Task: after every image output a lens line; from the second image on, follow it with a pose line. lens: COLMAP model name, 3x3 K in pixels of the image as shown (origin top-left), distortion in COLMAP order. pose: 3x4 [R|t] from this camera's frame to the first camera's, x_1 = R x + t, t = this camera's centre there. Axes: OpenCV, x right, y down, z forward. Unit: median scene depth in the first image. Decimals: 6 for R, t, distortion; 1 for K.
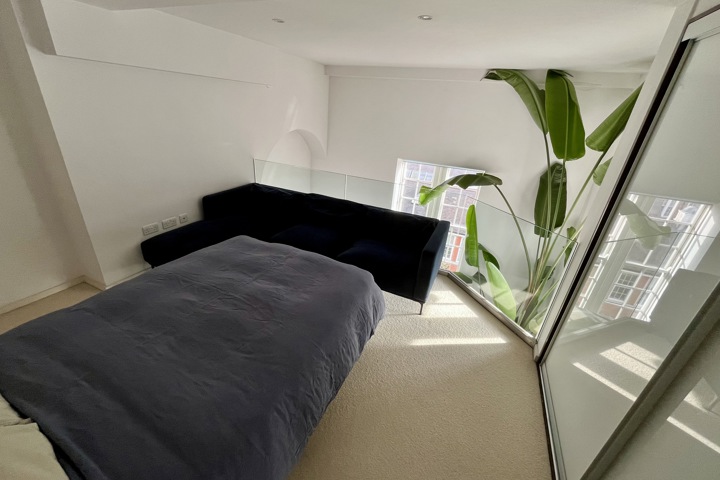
lens RADIAL K [[293.6, 0, 359.6], [0, 293.6, 241.1], [0, 0, 1]] dist [-0.002107, -0.000225]
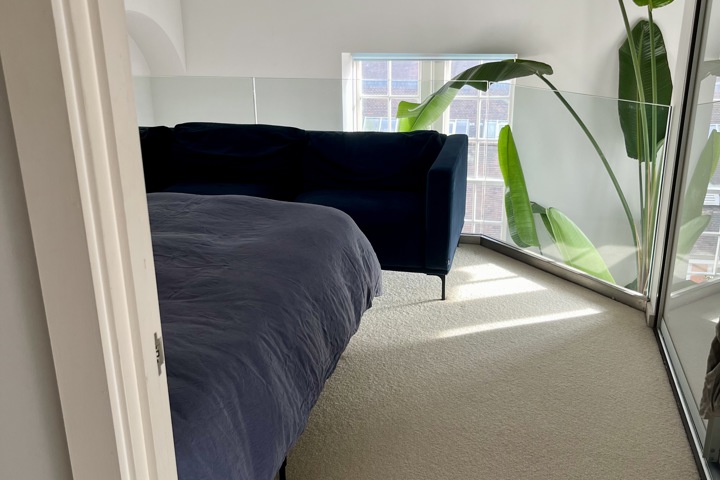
lens RADIAL K [[735.7, 0, 360.1], [0, 735.7, 239.8], [0, 0, 1]] dist [-0.017749, 0.000000]
pose [[0.977887, -0.144038, 0.151623, -0.124230], [0.157192, 0.984434, -0.078617, 0.221235], [-0.137939, 0.100713, 0.985307, -0.292811]]
